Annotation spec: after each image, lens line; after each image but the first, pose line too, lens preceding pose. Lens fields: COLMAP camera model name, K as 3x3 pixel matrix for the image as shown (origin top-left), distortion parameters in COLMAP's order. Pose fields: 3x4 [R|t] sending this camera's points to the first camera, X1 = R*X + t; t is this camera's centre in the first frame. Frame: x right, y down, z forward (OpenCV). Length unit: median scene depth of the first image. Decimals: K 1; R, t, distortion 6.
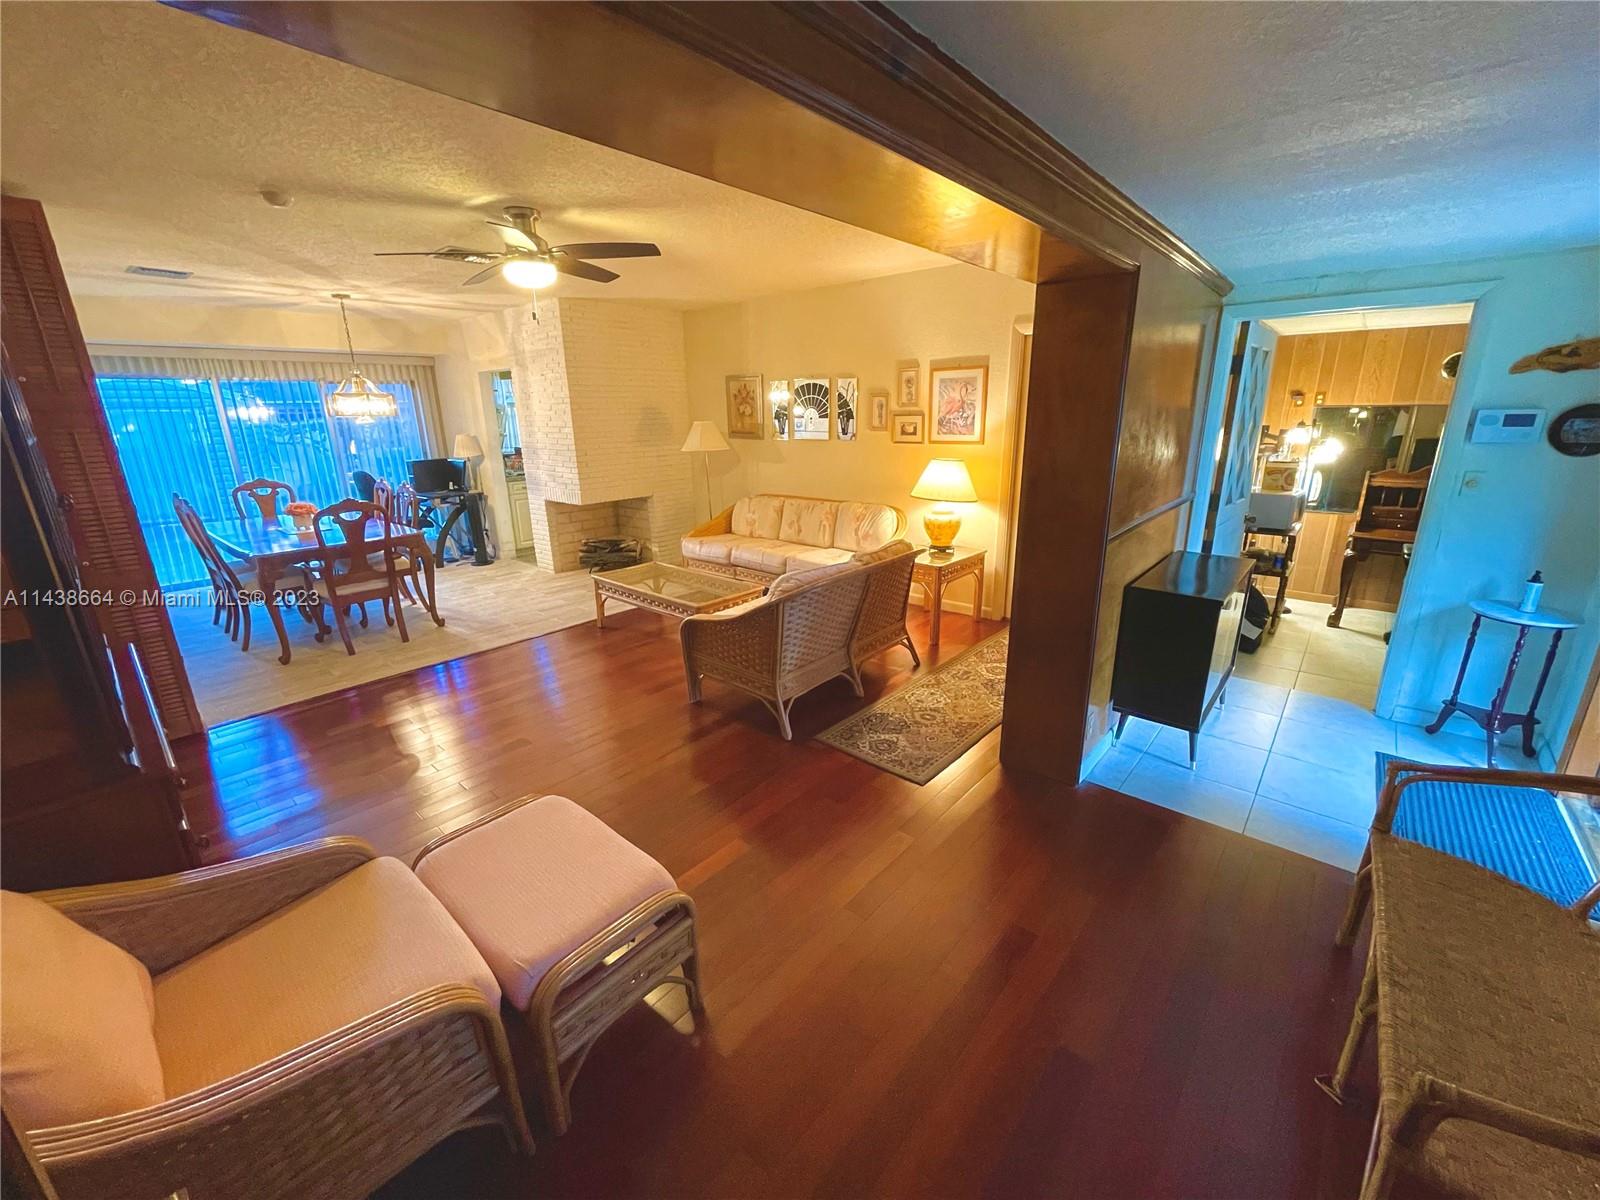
lens RADIAL K [[646.2, 0, 797.6], [0, 646.2, 595.7], [0, 0, 1]] dist [-0.004312, 0.000249]
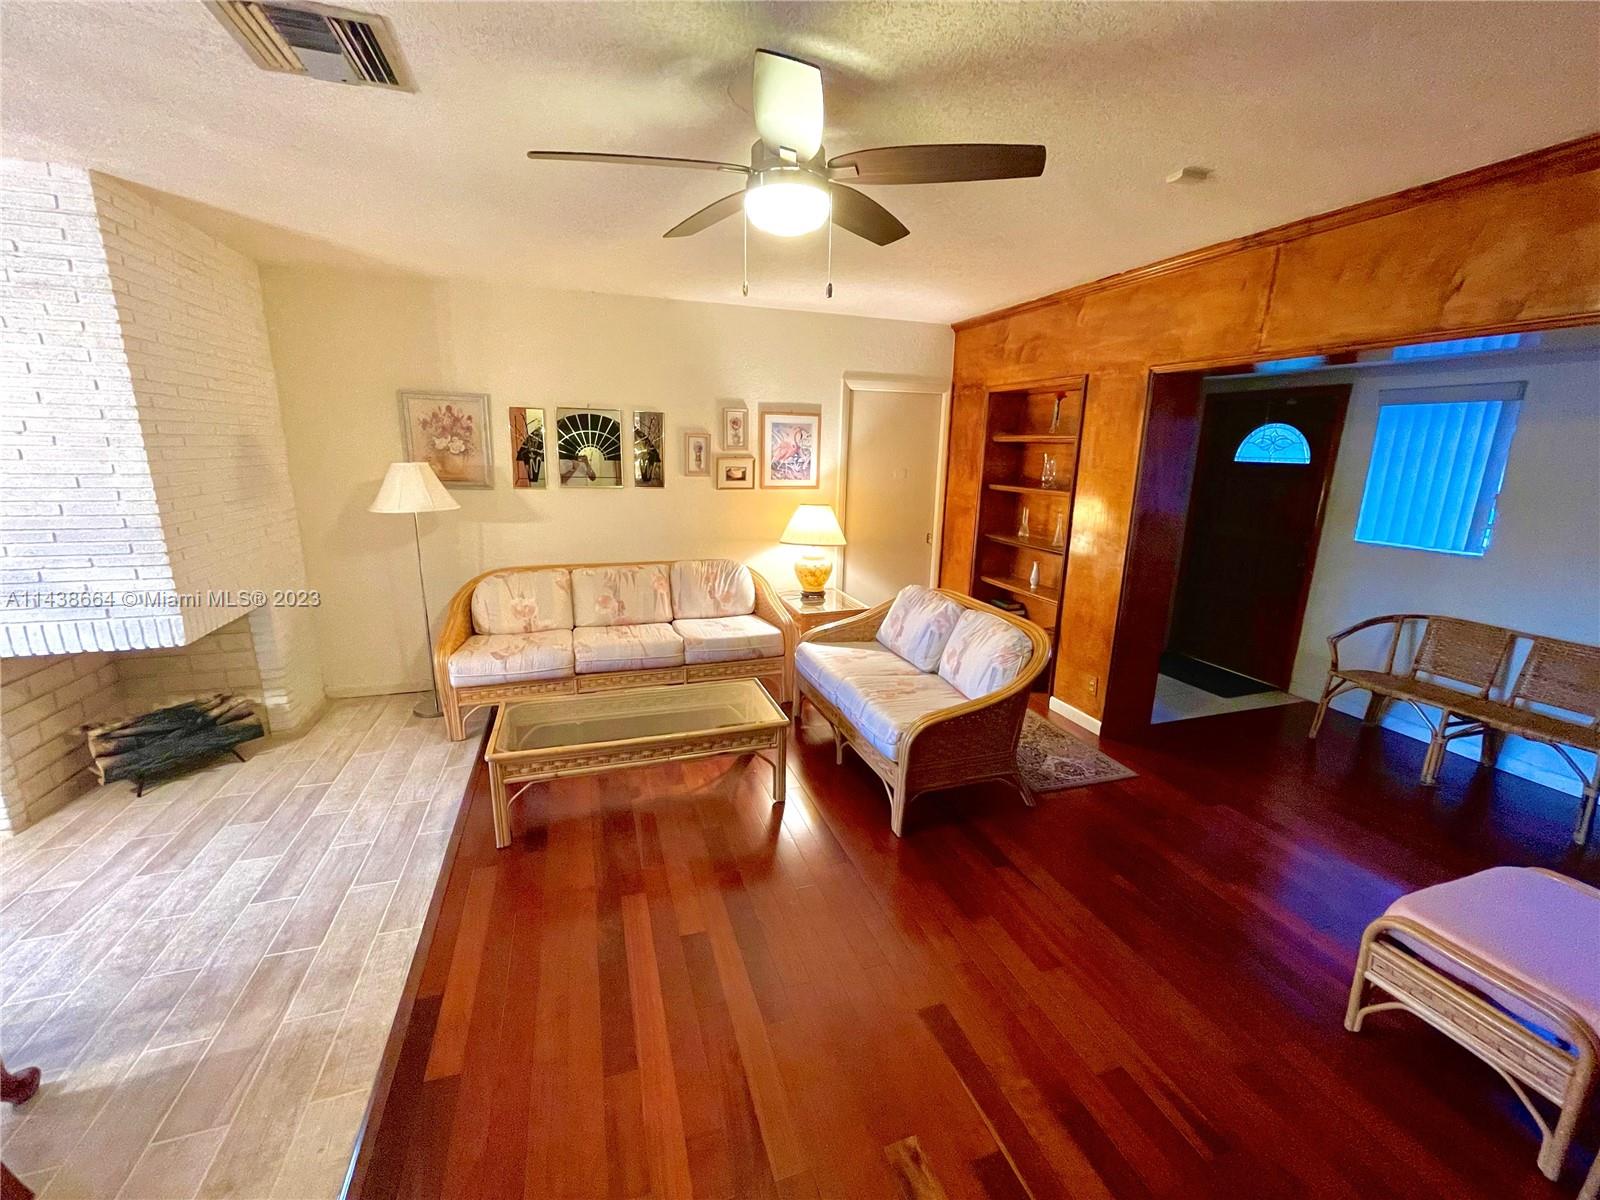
lens RADIAL K [[646.2, 0, 802.9], [0, 646.2, 596.6], [0, 0, 1]] dist [-0.004312, 0.000249]
pose [[0.494936, -0.169991, 0.852140, -0.598255], [0.213214, 0.974455, 0.070553, -0.136330], [-0.842365, 0.146769, 0.518537, 0.481864]]
